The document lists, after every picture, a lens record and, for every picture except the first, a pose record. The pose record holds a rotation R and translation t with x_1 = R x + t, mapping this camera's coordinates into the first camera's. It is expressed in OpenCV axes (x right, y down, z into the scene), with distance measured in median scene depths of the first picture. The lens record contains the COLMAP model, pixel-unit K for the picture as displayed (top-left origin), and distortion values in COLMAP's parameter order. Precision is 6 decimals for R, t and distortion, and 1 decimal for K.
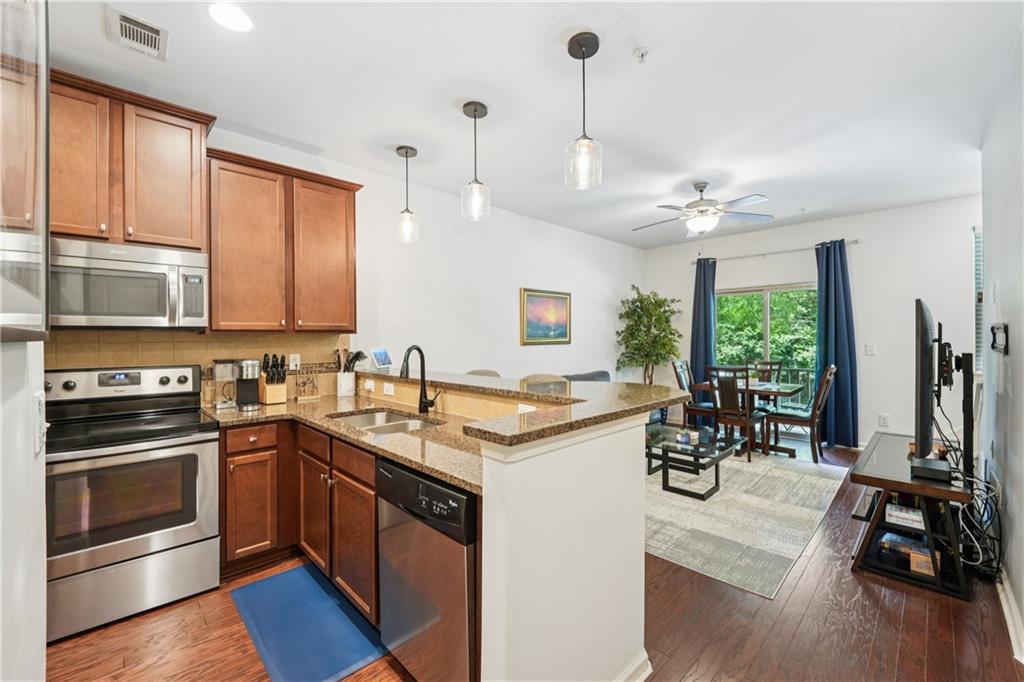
lens RADIAL K [[418.2, 0, 511.4], [0, 418.2, 337.7], [0, 0, 1]] dist [-0.009391, -0.000440]
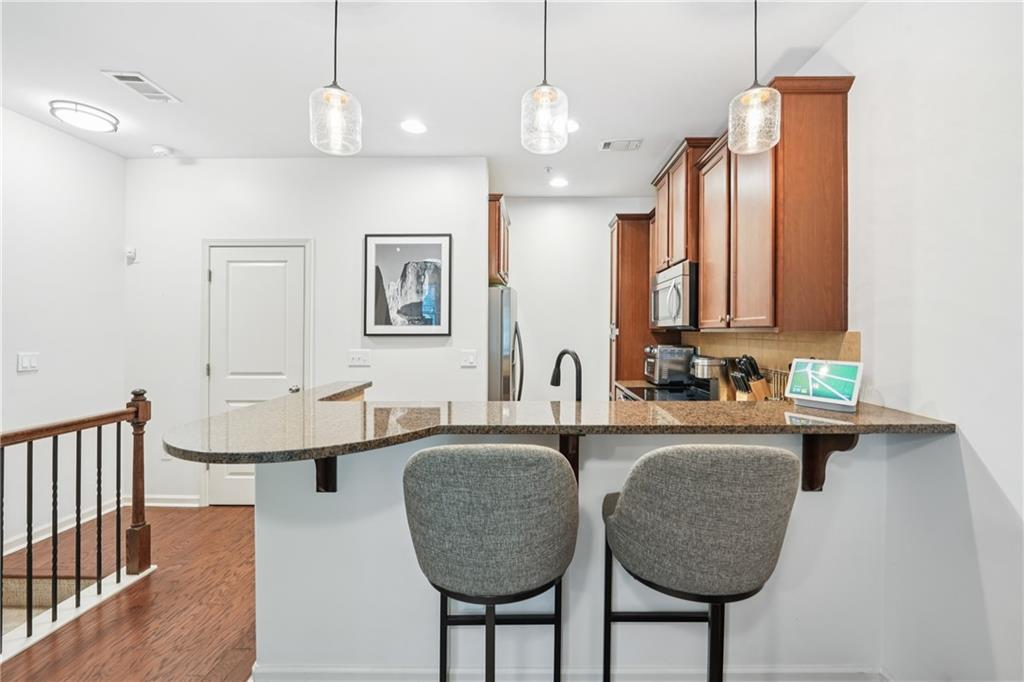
lens RADIAL K [[420.8, 0, 546.7], [0, 420.8, 331.5], [0, 0, 1]] dist [-0.001222, -0.000117]
pose [[-0.691948, 0.009131, -0.721889, 0.333376], [0.004073, 0.999953, 0.008743, -0.020060], [0.721936, 0.003109, -0.691953, 1.374852]]
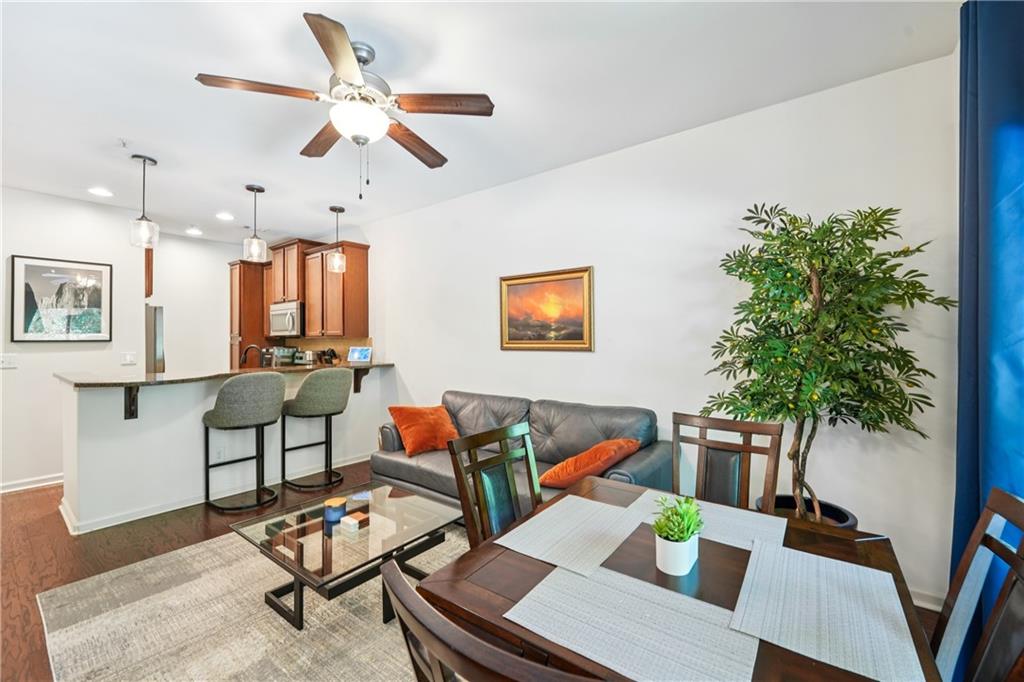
lens RADIAL K [[418.2, 0, 511.4], [0, 418.2, 337.7], [0, 0, 1]] dist [-0.009391, -0.000440]
pose [[0.138776, 0.002906, -0.990320, 1.451488], [0.001598, 0.999994, 0.003158, -0.015391], [0.990323, -0.002021, 0.138771, 1.631149]]
